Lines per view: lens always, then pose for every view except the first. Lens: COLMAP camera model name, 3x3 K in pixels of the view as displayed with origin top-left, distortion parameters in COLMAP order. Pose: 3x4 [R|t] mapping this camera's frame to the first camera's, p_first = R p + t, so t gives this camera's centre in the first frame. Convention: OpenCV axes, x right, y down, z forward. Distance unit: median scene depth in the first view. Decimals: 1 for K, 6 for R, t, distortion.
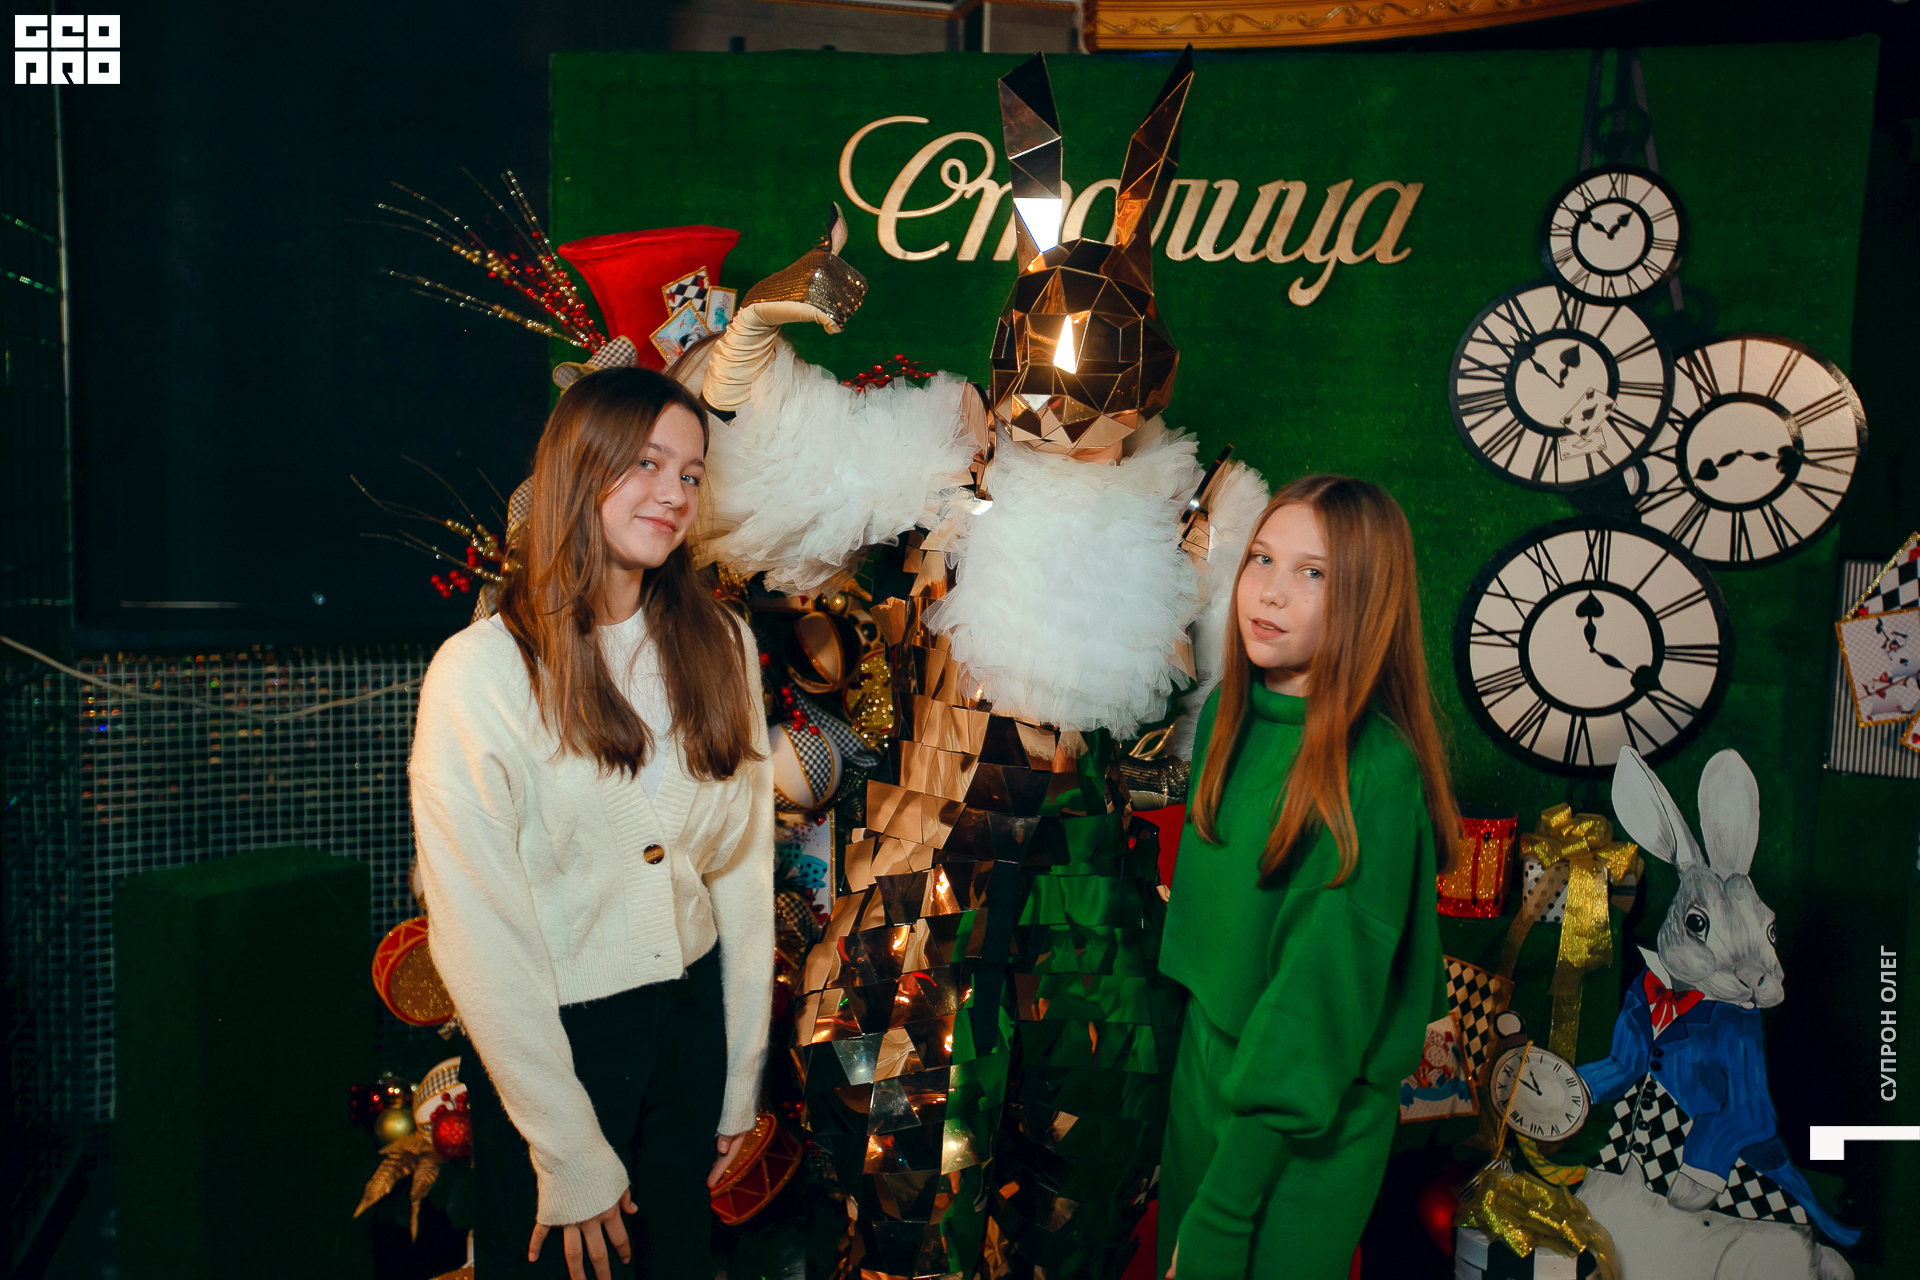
lens RADIAL K [[1789.8, 0, 947.5], [0, 1789.8, 626.9], [0, 0, 1]] dist [0.063988, 0.000000]
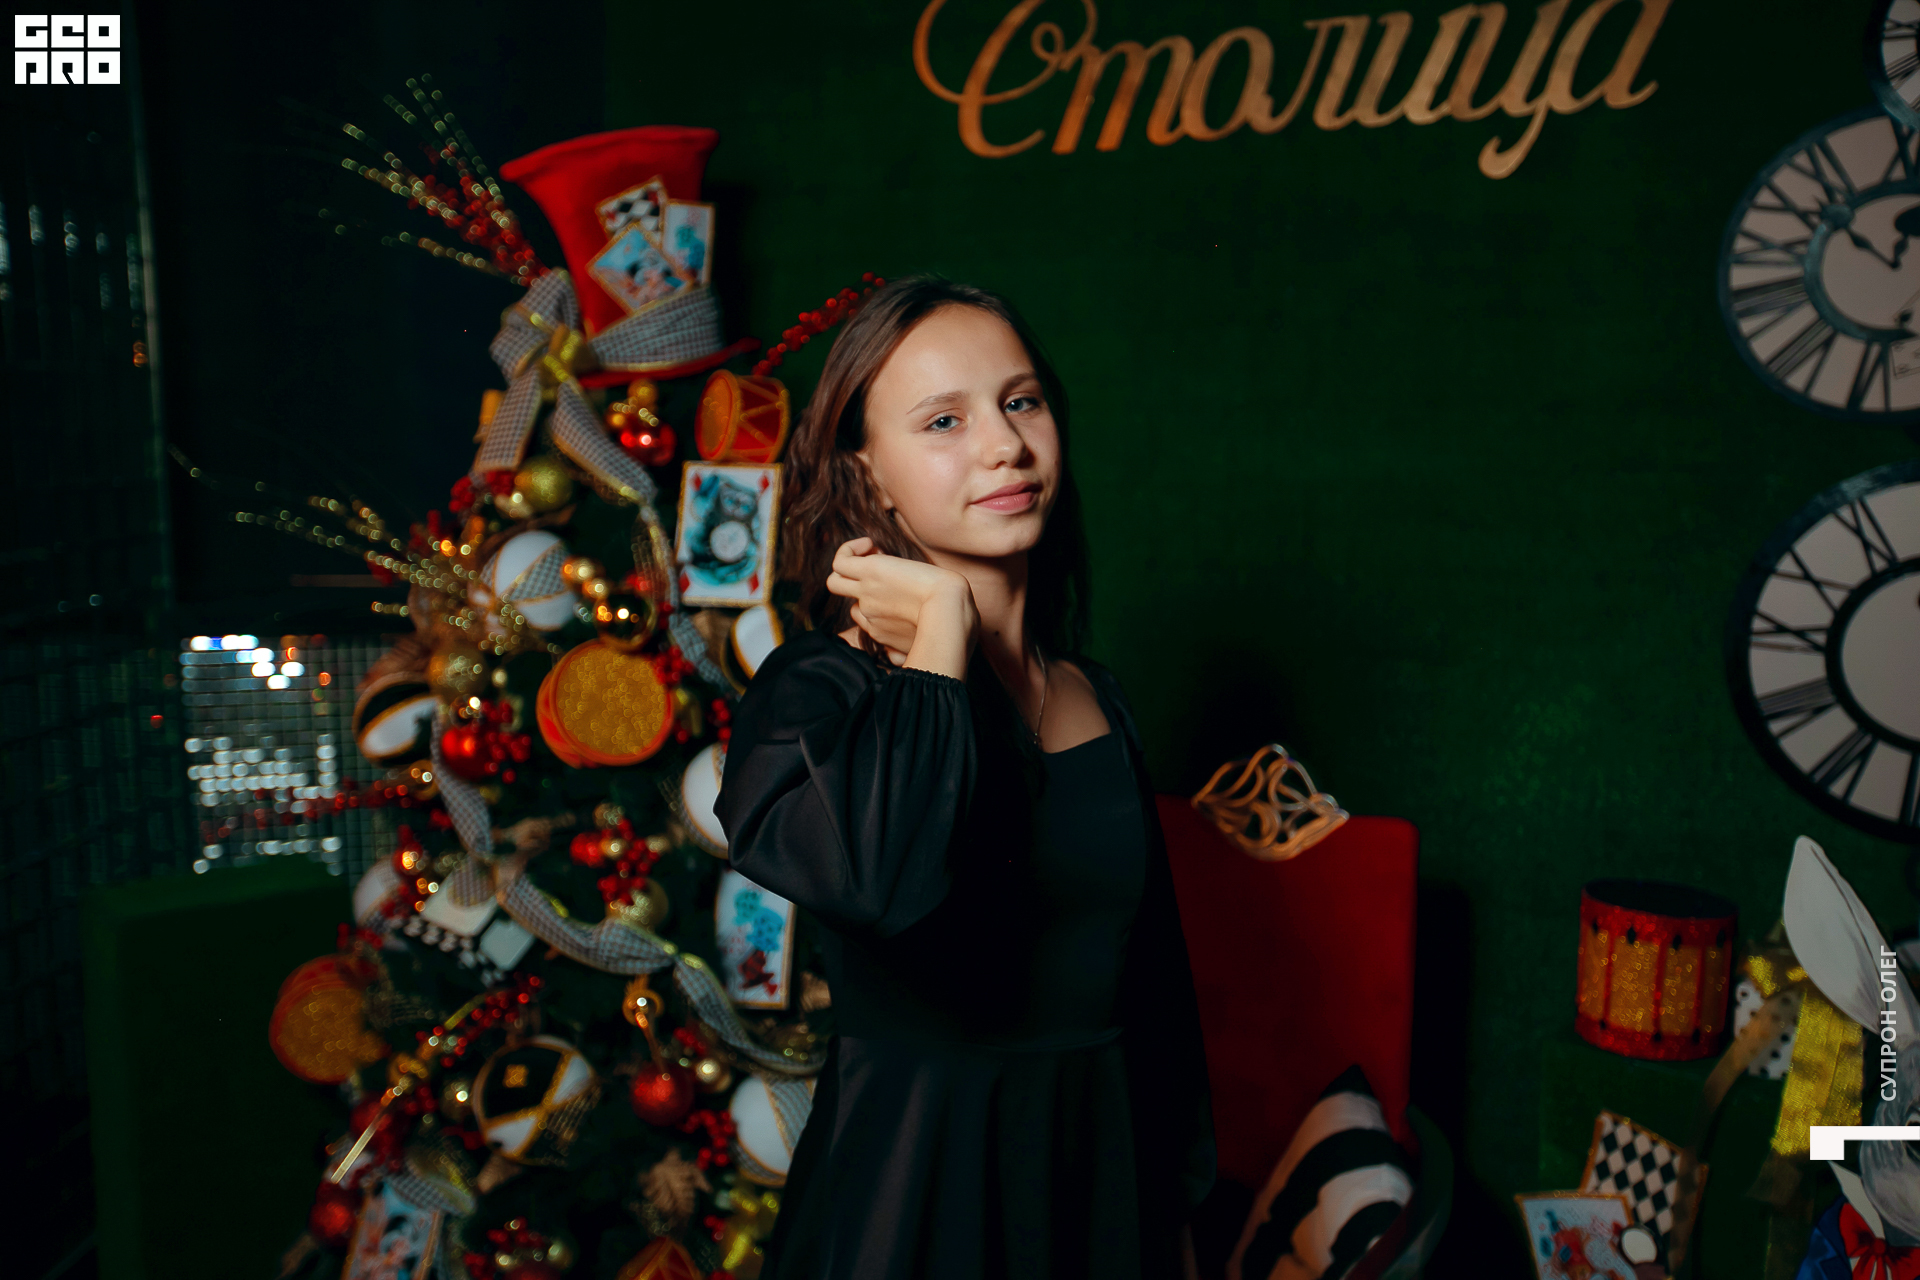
lens RADIAL K [[1789.8, 0, 942.4], [0, 1789.8, 622.2], [0, 0, 1]] dist [0.063988, 0.000000]
pose [[0.947738, 0.008843, -0.318928, 0.222977], [-0.000375, 0.999646, 0.026603, -0.018955], [0.319050, -0.025093, 0.947406, 0.238839]]
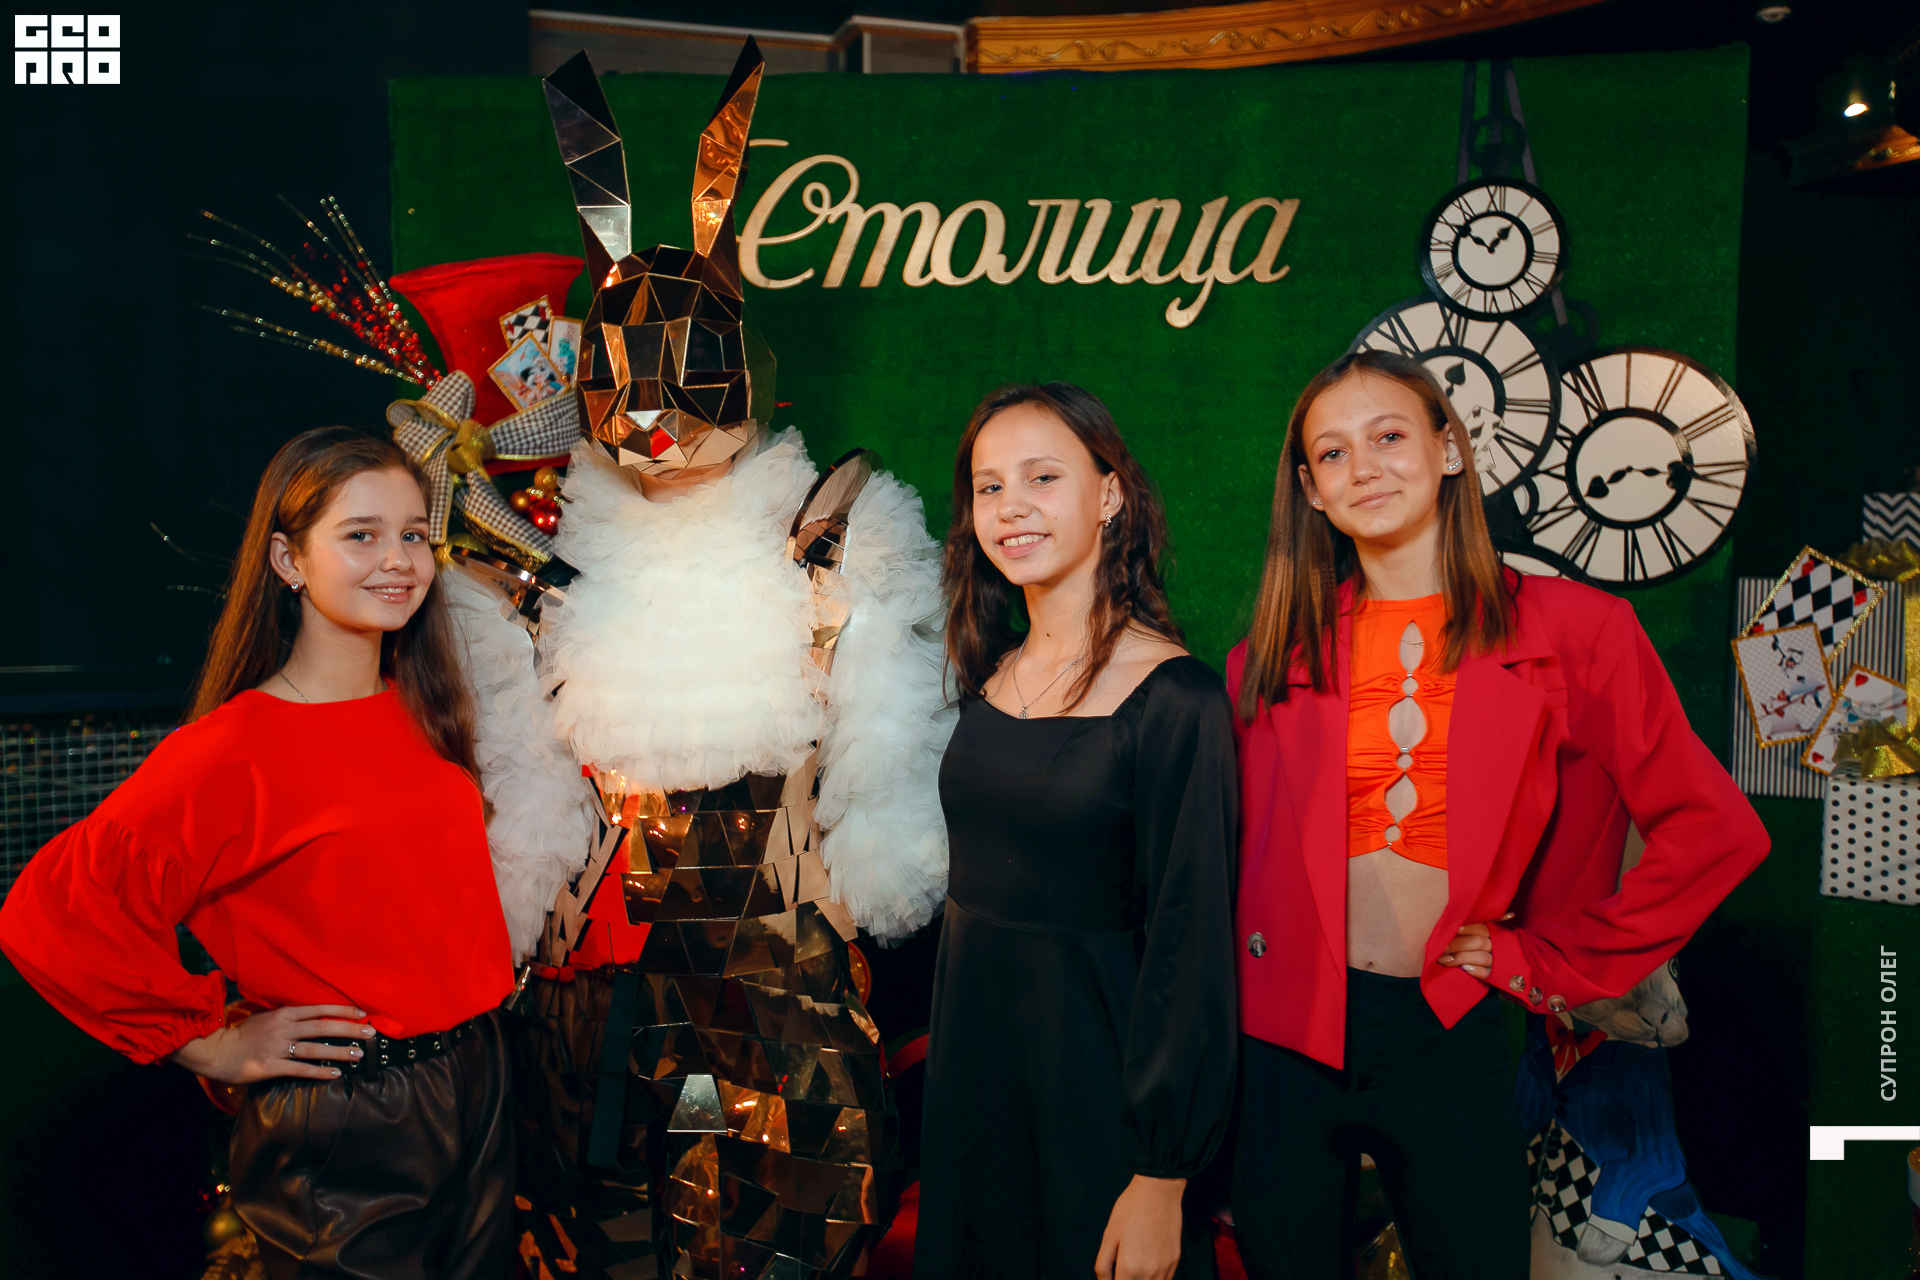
lens RADIAL K [[1789.8, 0, 941.8], [0, 1789.8, 629.4], [0, 0, 1]] dist [0.063988, 0.000000]
pose [[0.998992, -0.026522, 0.036222, 0.030548], [0.027376, 0.999354, -0.023273, 0.002482], [-0.035582, 0.024242, 0.999073, 0.045443]]
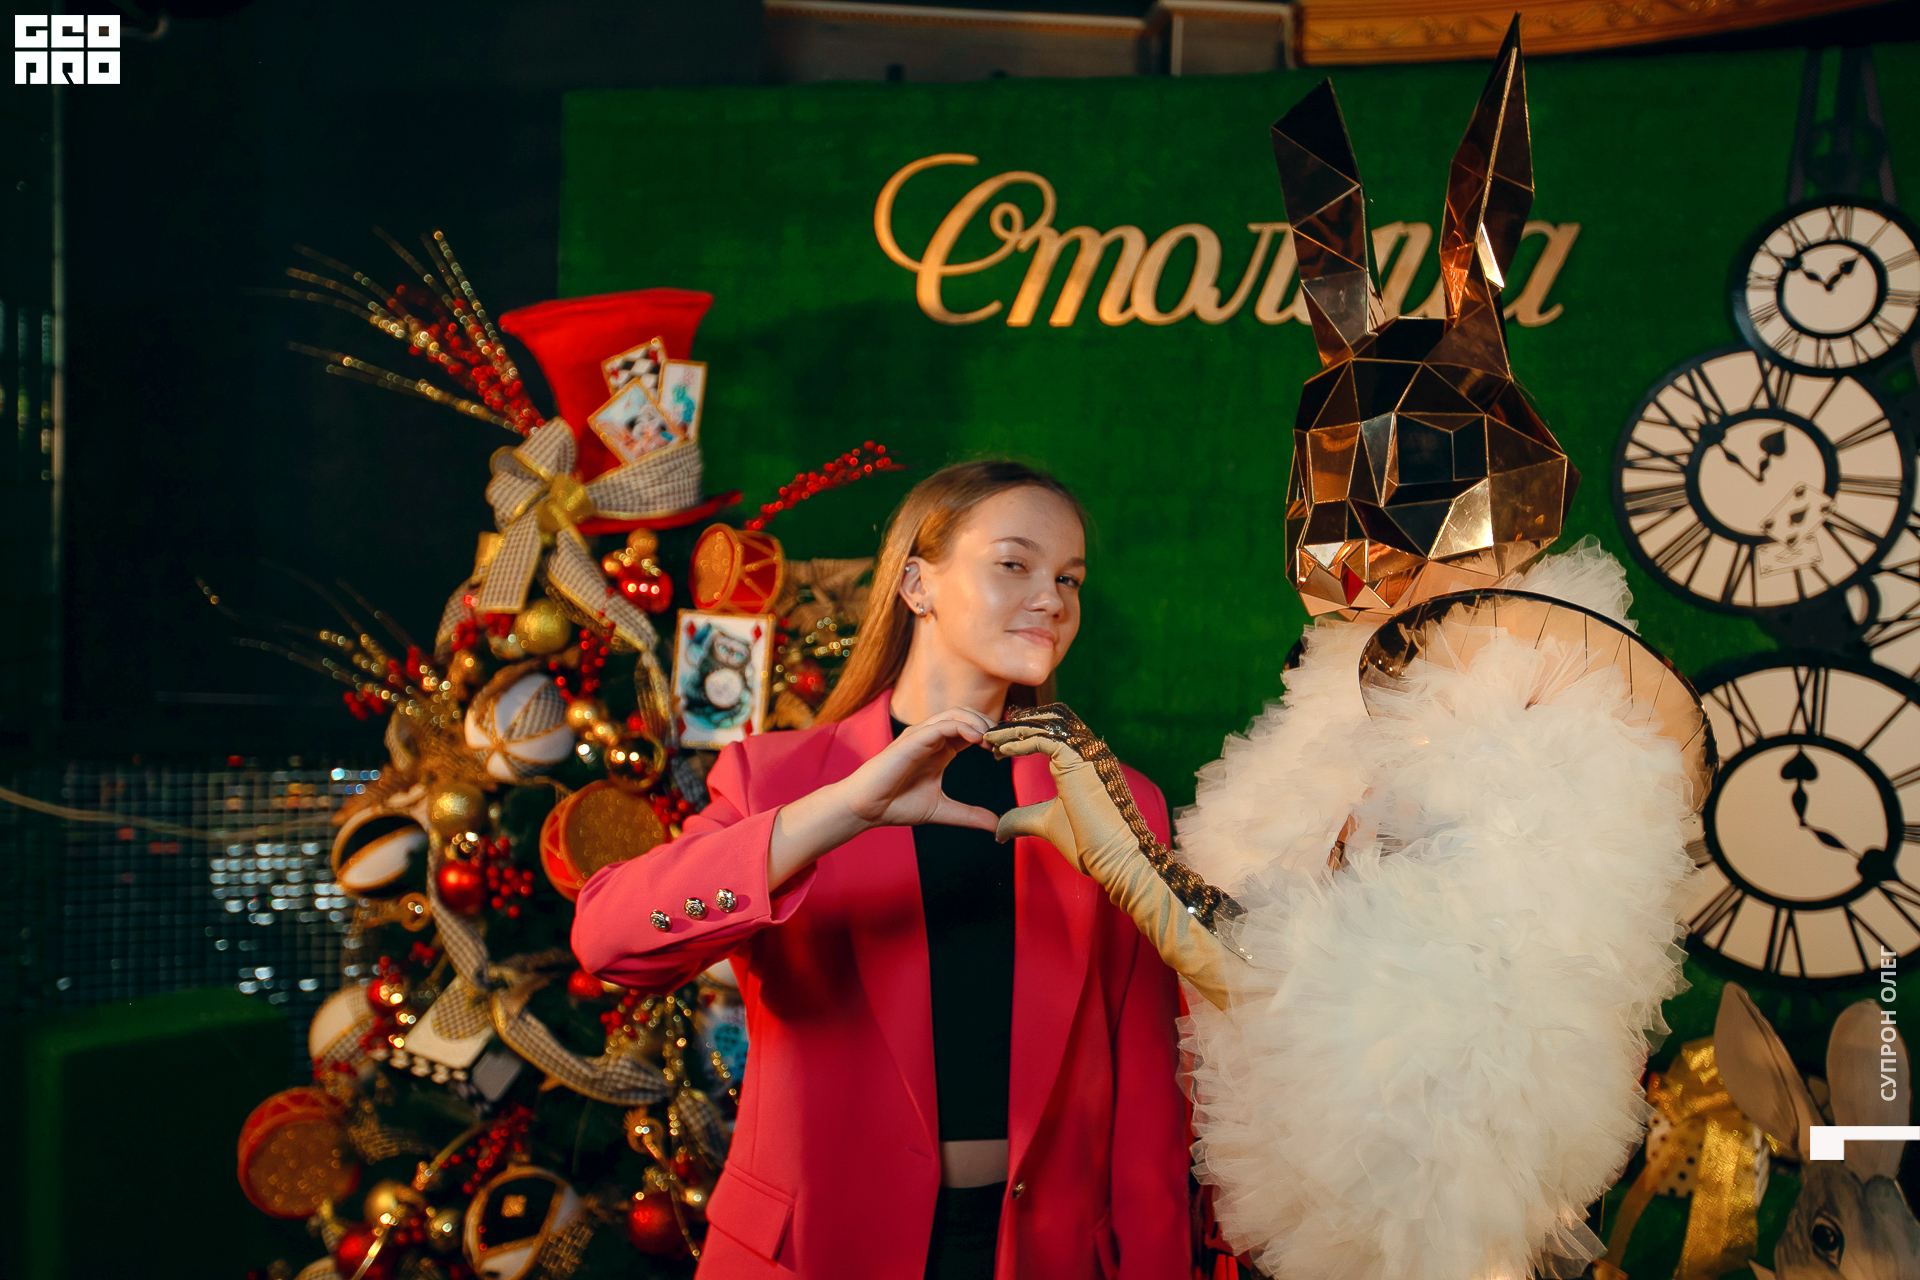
lens RADIAL K [[1935.6, 0, 947.8], [0, 1935.6, 634.7], [0, 0, 1]] dist [0.061411, 0.000000]
pose [[0.981553, 0.023395, -0.189752, 0.159538], [-0.029072, 0.999207, -0.027190, -0.034790], [0.188965, 0.032205, 0.981456, 0.113810]]
